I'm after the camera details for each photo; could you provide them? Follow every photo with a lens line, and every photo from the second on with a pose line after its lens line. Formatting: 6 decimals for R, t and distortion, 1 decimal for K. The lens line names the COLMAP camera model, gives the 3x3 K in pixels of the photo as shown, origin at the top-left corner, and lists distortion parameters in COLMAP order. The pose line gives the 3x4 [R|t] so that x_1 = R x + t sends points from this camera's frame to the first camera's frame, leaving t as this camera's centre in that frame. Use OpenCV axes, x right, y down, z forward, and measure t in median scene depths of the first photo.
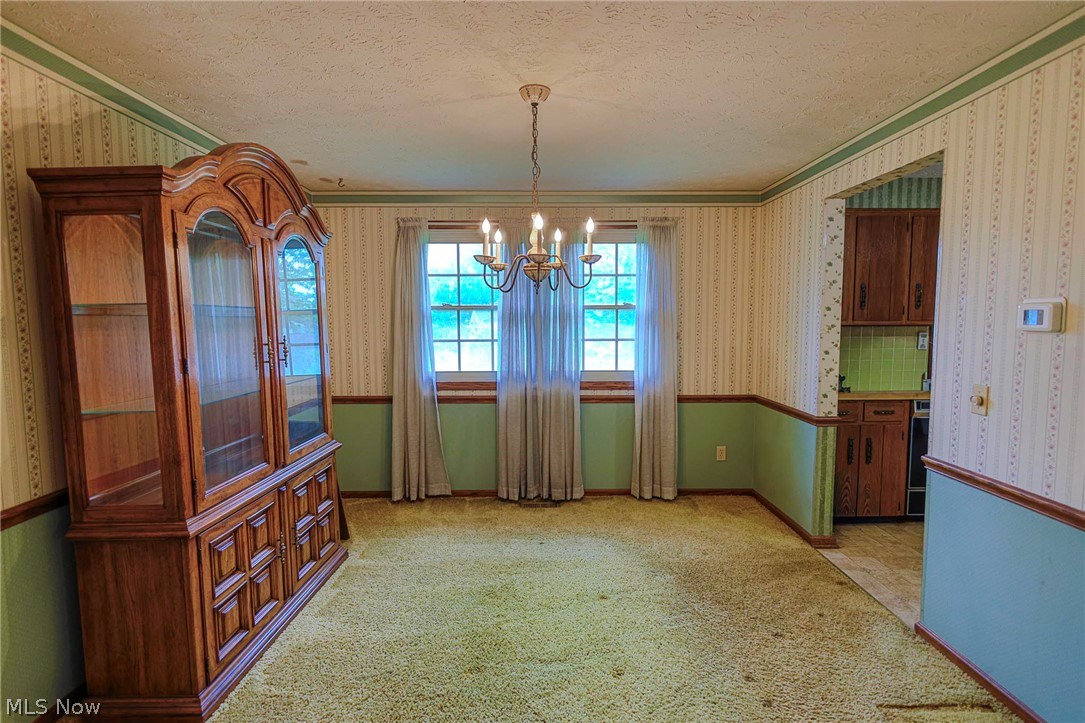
lens RADIAL K [[533.5, 0, 542.5], [0, 533.5, 361.5], [0, 0, 1]] dist [0.004081, 0.001170]
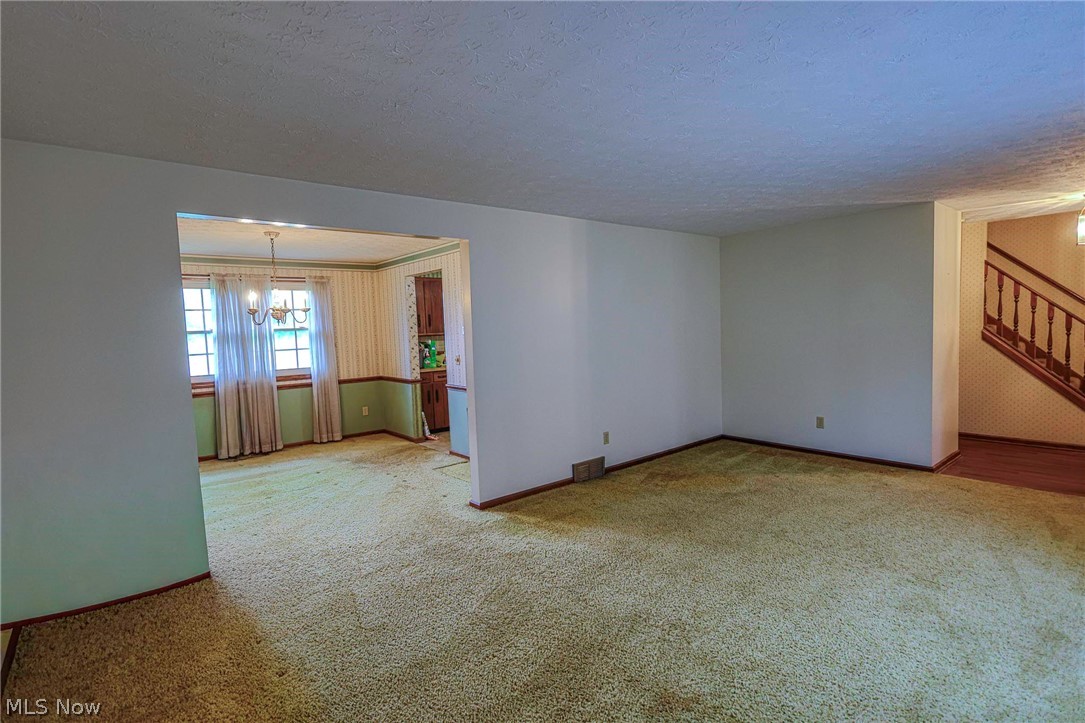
lens RADIAL K [[533.5, 0, 542.5], [0, 533.5, 361.5], [0, 0, 1]] dist [0.004081, 0.001170]
pose [[0.777251, -0.065822, 0.625738, -0.310356], [0.083888, 0.996475, 0.000619, 0.060134], [-0.623573, 0.052011, 0.780033, -0.762417]]
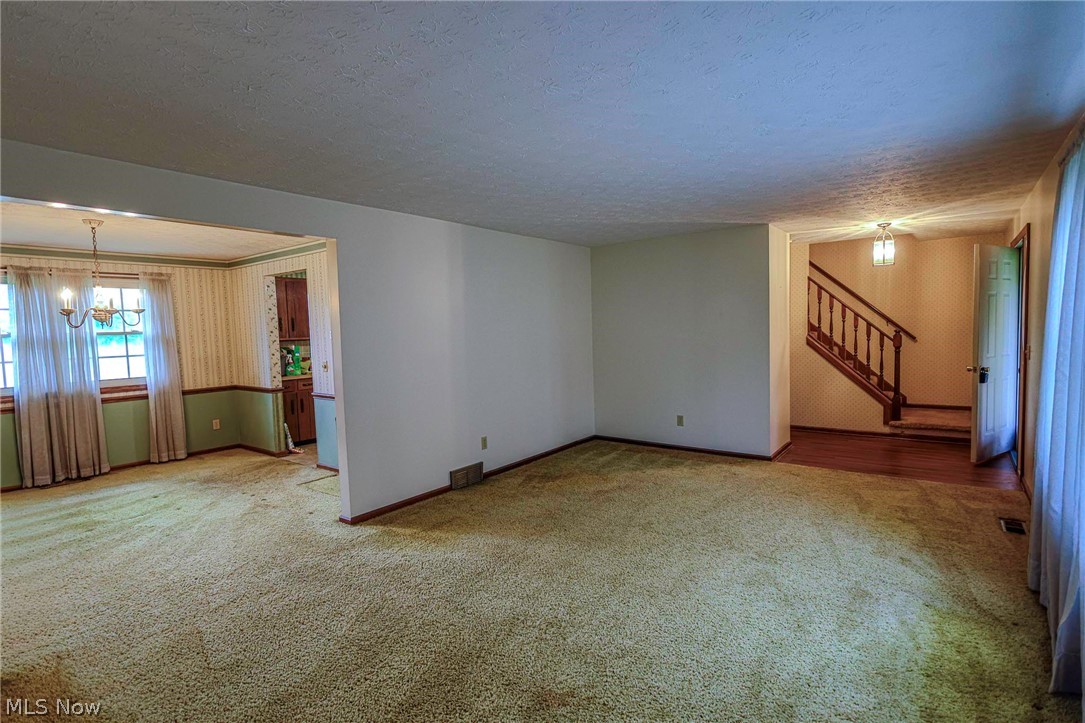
lens RADIAL K [[533.5, 0, 542.5], [0, 533.5, 361.5], [0, 0, 1]] dist [0.004081, 0.001170]
pose [[0.616022, -0.065668, 0.784987, -0.307836], [0.091835, 0.995711, 0.011229, 0.060241], [-0.782357, 0.065172, 0.619411, -0.763808]]
